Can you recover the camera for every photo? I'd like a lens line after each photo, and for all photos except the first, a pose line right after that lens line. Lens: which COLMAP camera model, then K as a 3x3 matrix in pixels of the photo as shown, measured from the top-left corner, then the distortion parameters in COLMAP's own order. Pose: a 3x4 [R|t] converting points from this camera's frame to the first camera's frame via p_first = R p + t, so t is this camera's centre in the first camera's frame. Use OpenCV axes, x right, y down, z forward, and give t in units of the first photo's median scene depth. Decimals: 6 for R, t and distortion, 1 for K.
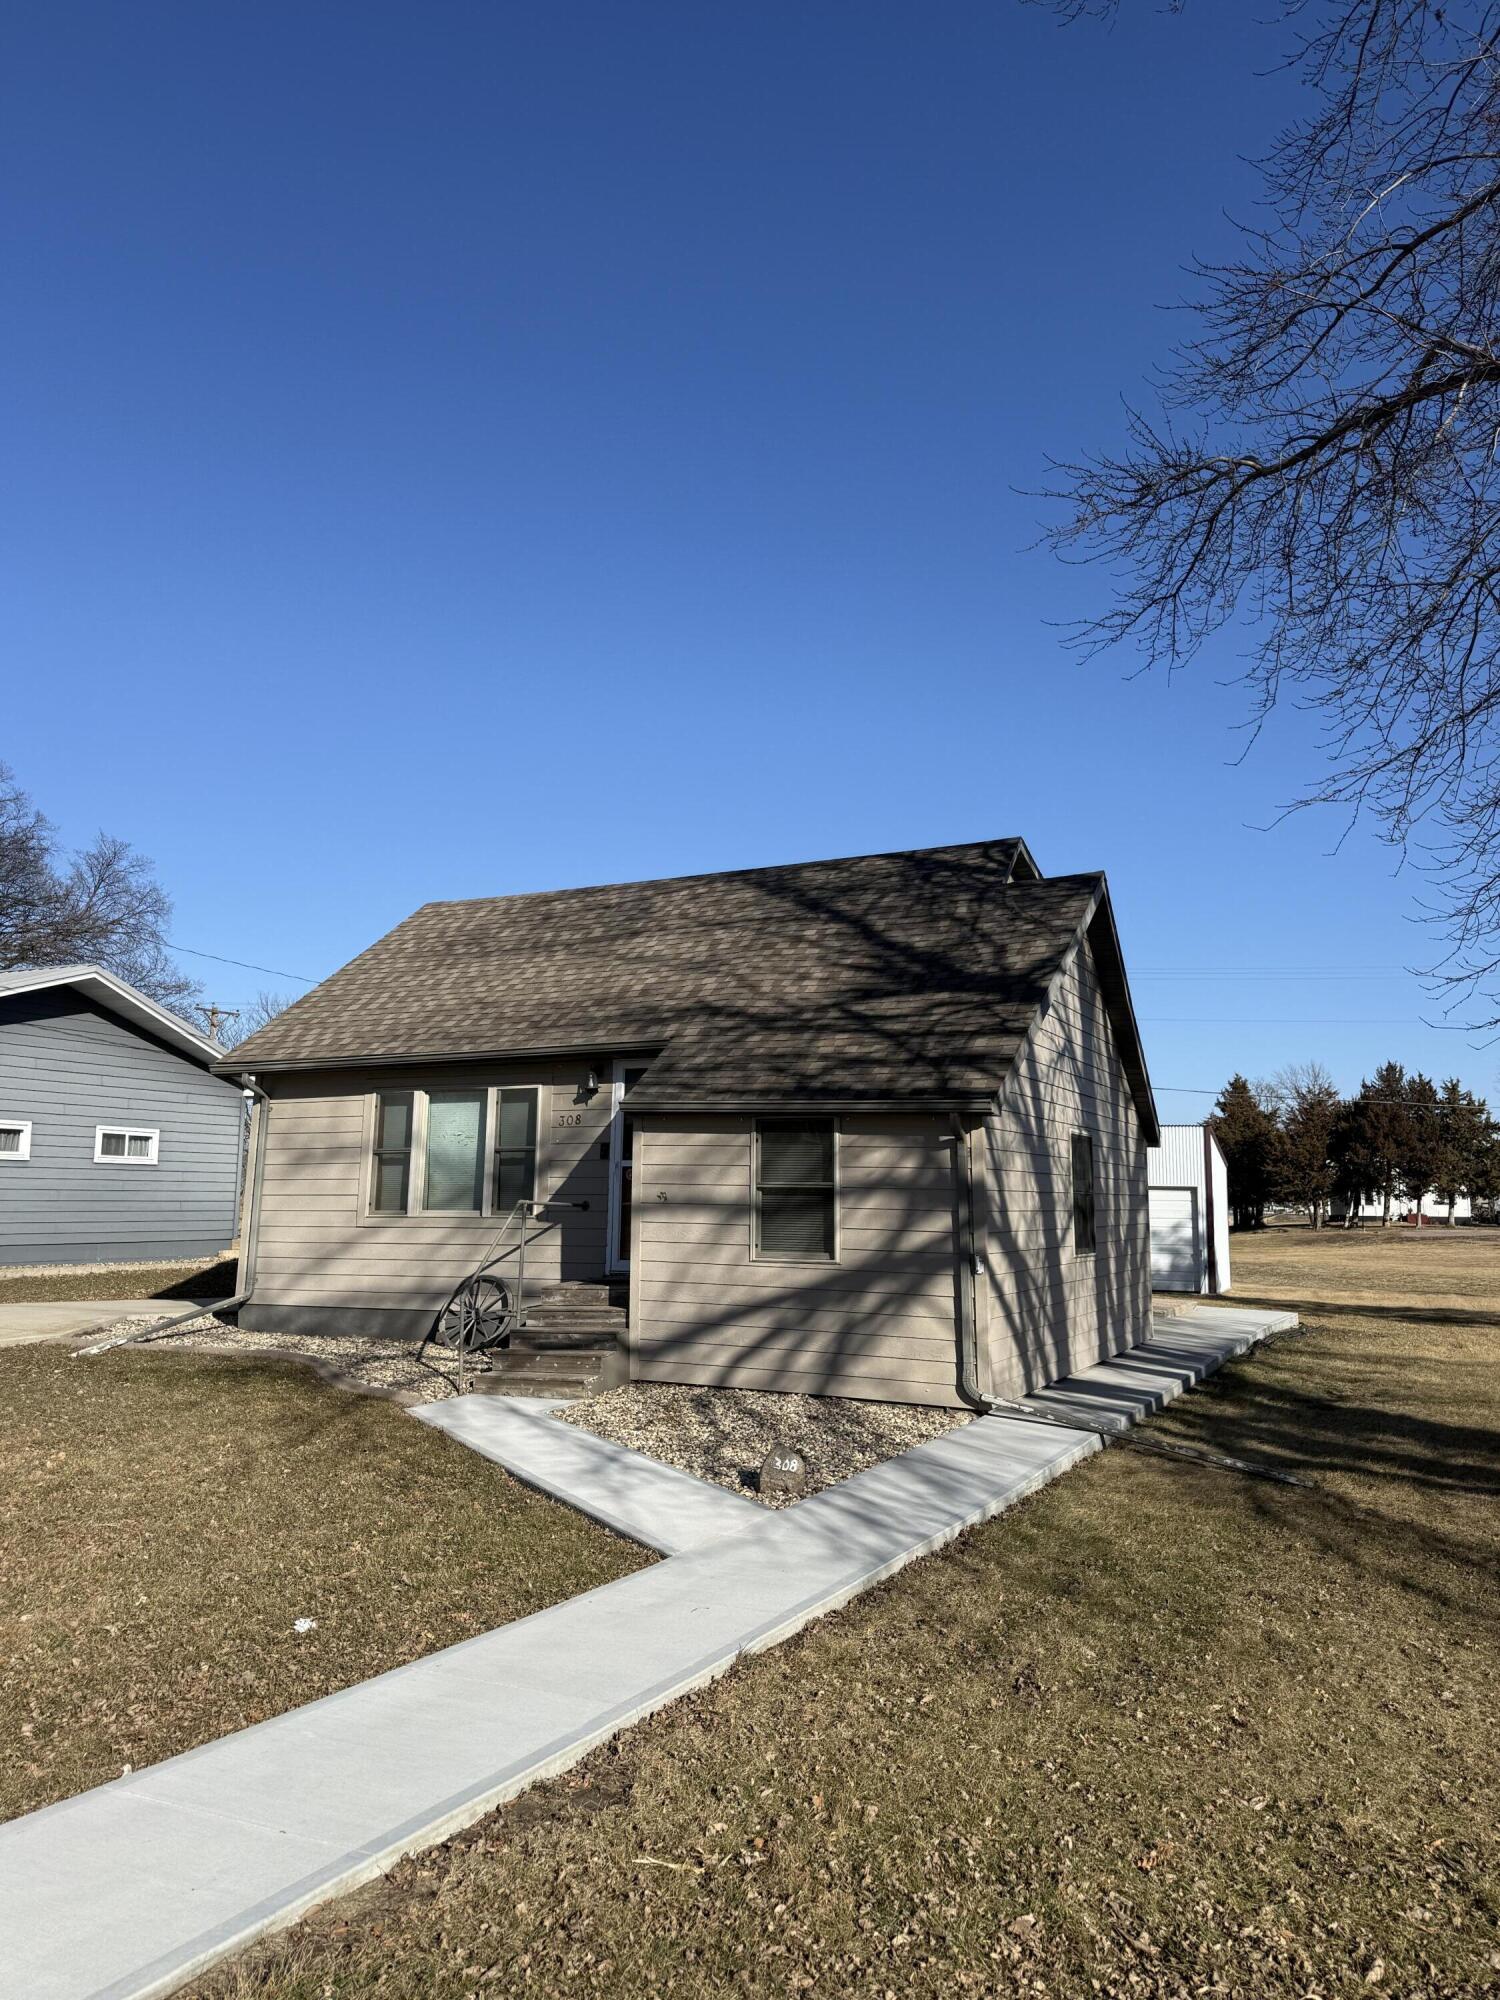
lens RADIAL K [[1440.3, 0, 749.4], [0, 1440.3, 893.7], [0, 0, 1]] dist [0.007813, 0.000549]
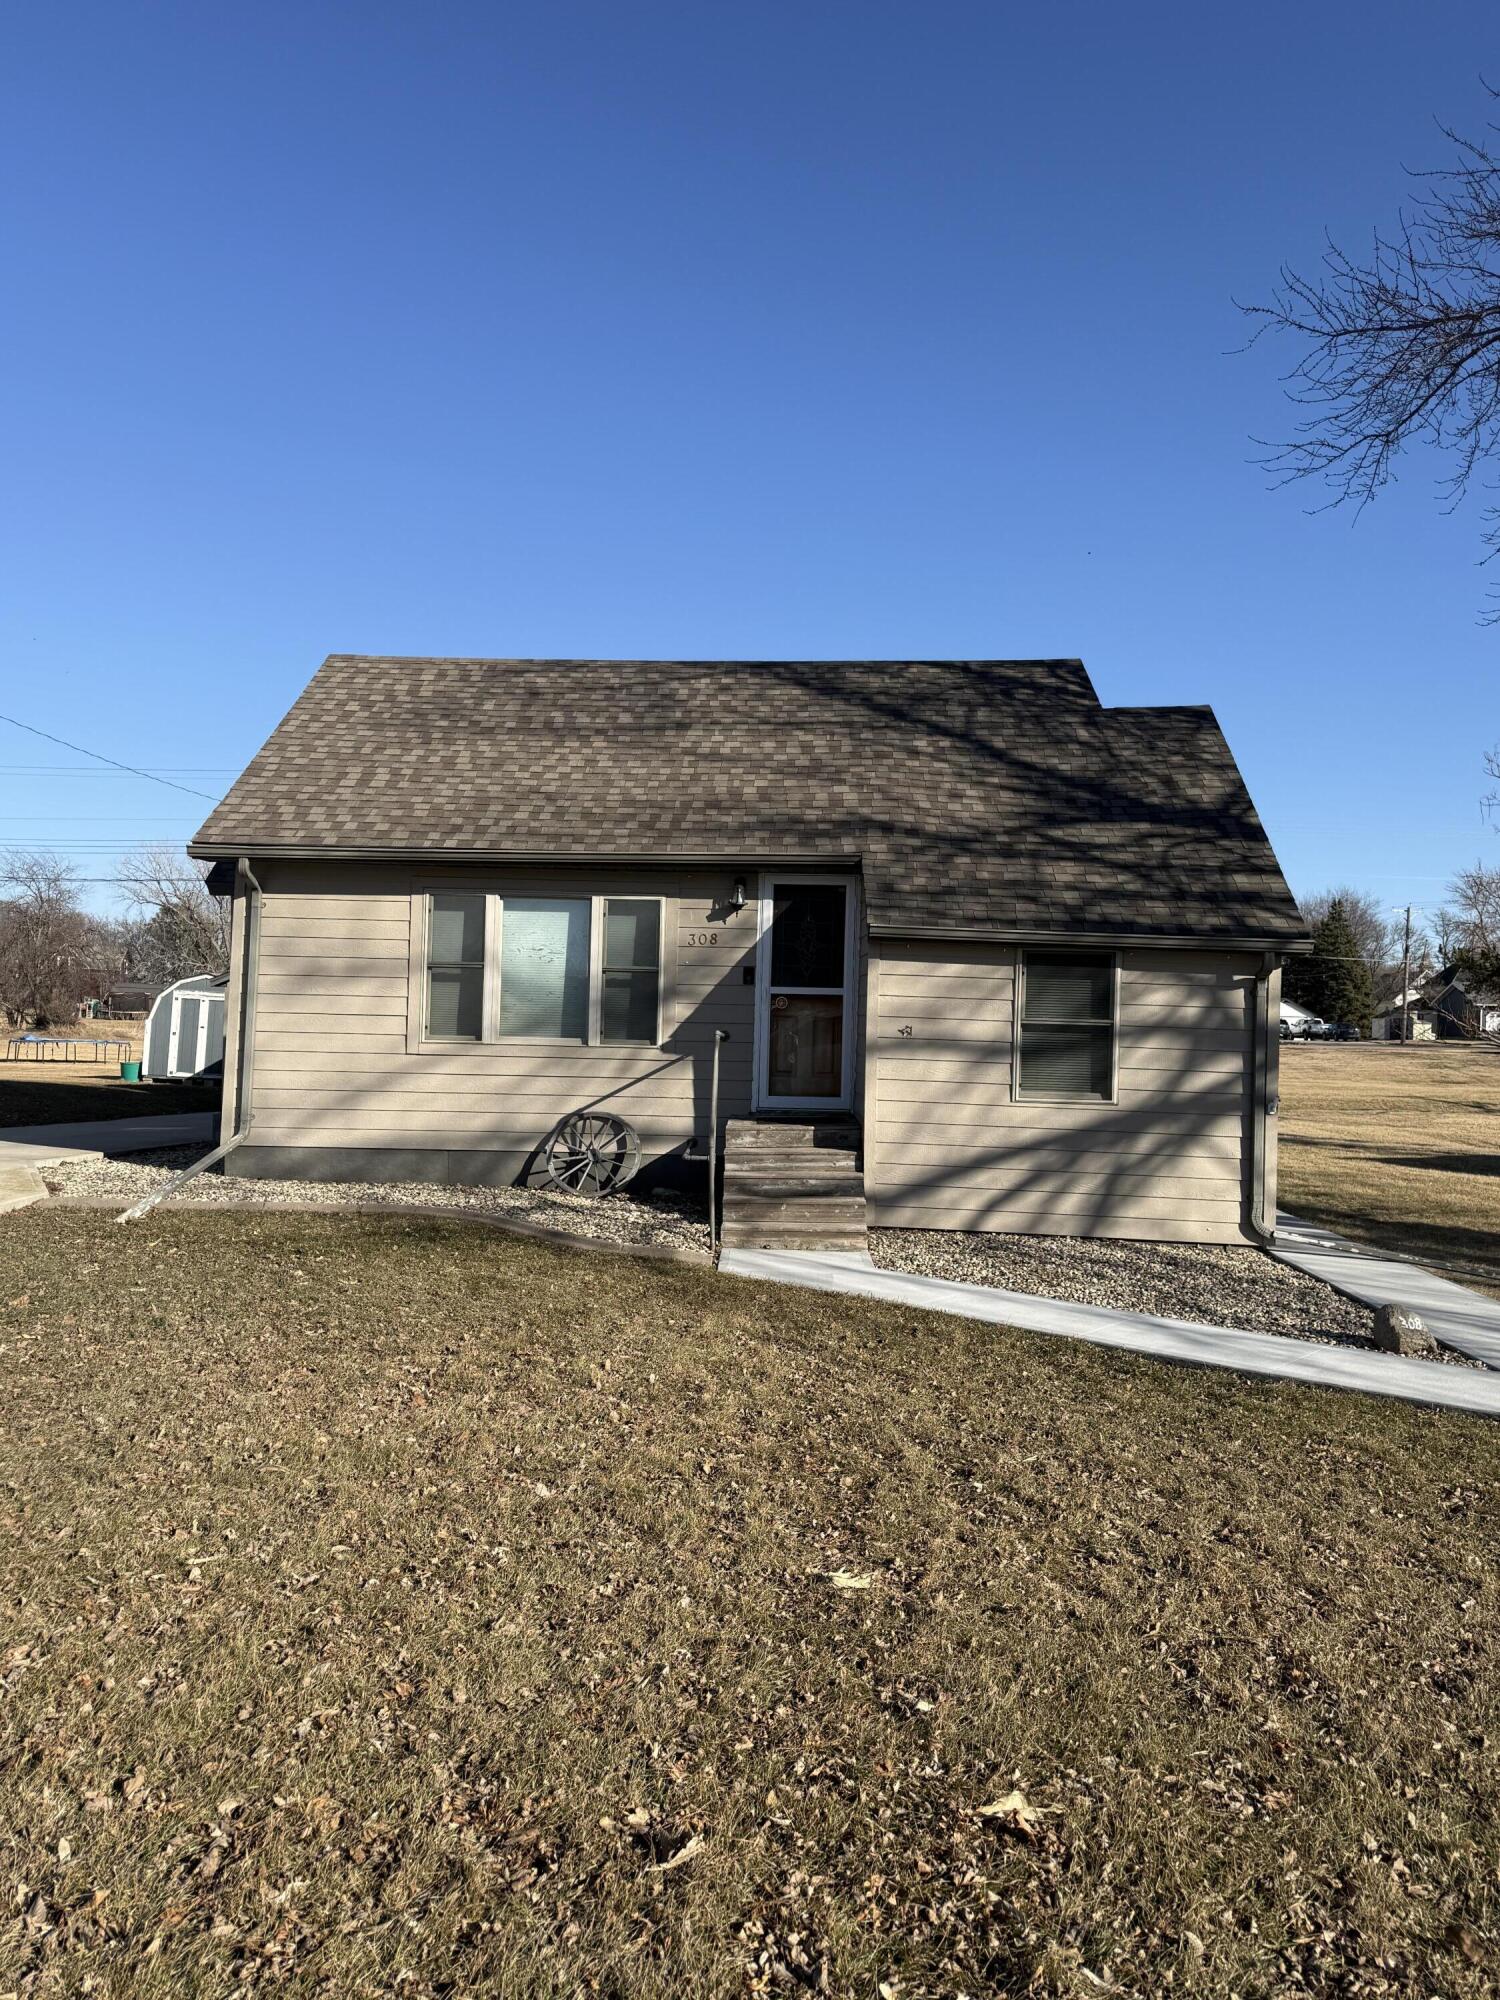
lens RADIAL K [[1459.8, 0, 750.0], [0, 1459.8, 1000.0], [0, 0, 1]] dist [0.100034, 0.000278]
pose [[0.923236, 0.025184, 0.383407, -0.440052], [-0.100833, 0.978757, 0.178514, 0.033383], [-0.370767, -0.203471, 0.906163, 0.187192]]
